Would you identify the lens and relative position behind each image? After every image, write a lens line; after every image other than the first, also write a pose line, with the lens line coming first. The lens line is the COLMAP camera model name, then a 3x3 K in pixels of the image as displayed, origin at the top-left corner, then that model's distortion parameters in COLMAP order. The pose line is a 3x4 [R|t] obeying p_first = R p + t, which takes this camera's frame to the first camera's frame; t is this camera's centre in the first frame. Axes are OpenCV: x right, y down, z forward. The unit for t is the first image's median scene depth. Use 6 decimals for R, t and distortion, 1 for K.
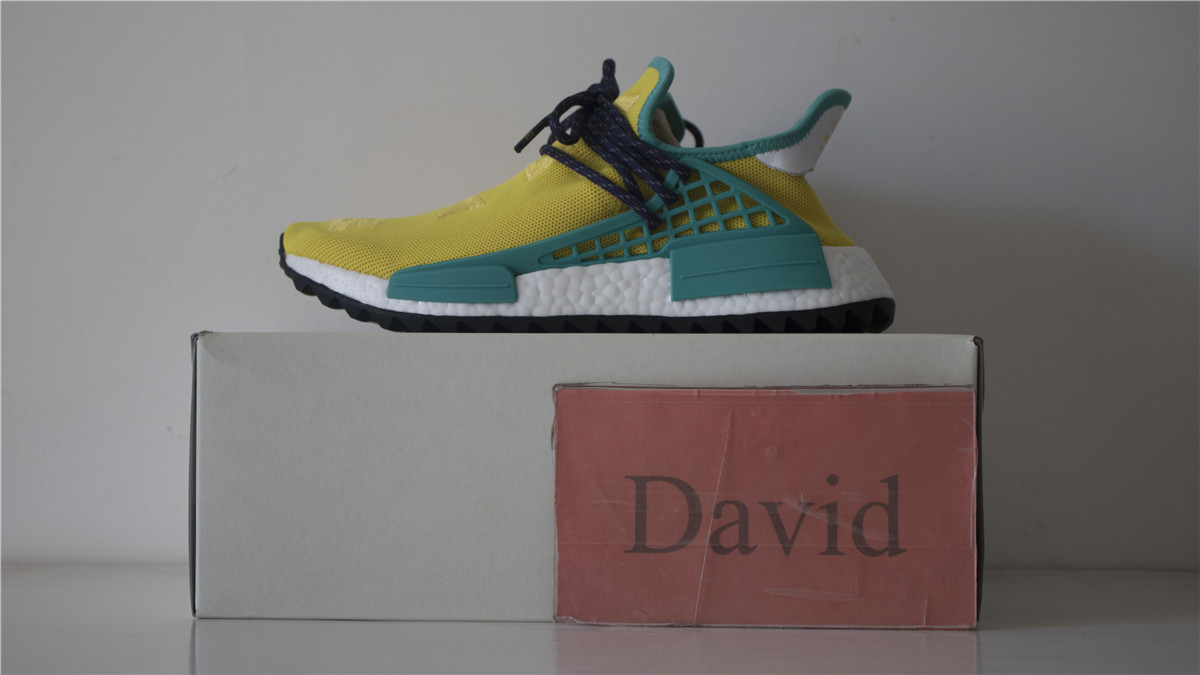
lens RADIAL K [[1939.0, 0, 599.4], [0, 1939.0, 338.0], [0, 0, 1]] dist [-0.042998, 0.000000]
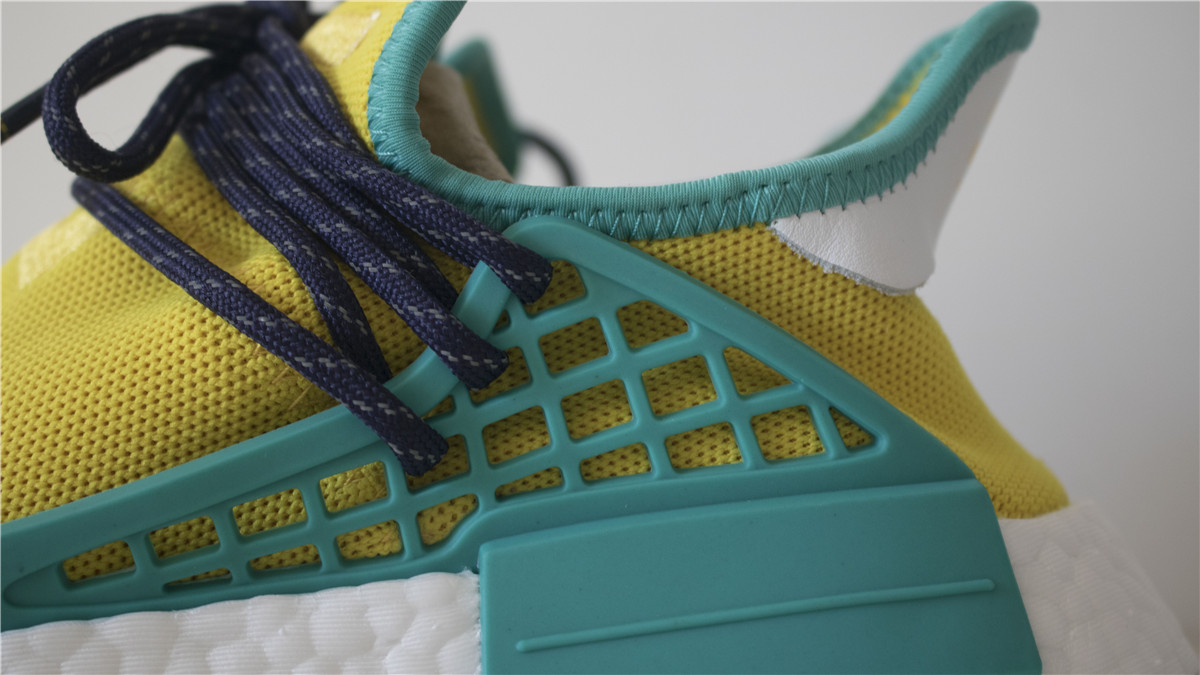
lens RADIAL K [[1939.0, 0, 601.1], [0, 1939.0, 338.7], [0, 0, 1]] dist [-0.042998, 0.000000]
pose [[0.995627, -0.006310, 0.093210, 0.027778], [0.005950, 0.999974, 0.004147, -0.076874], [-0.093233, -0.003574, 0.995638, 0.712599]]
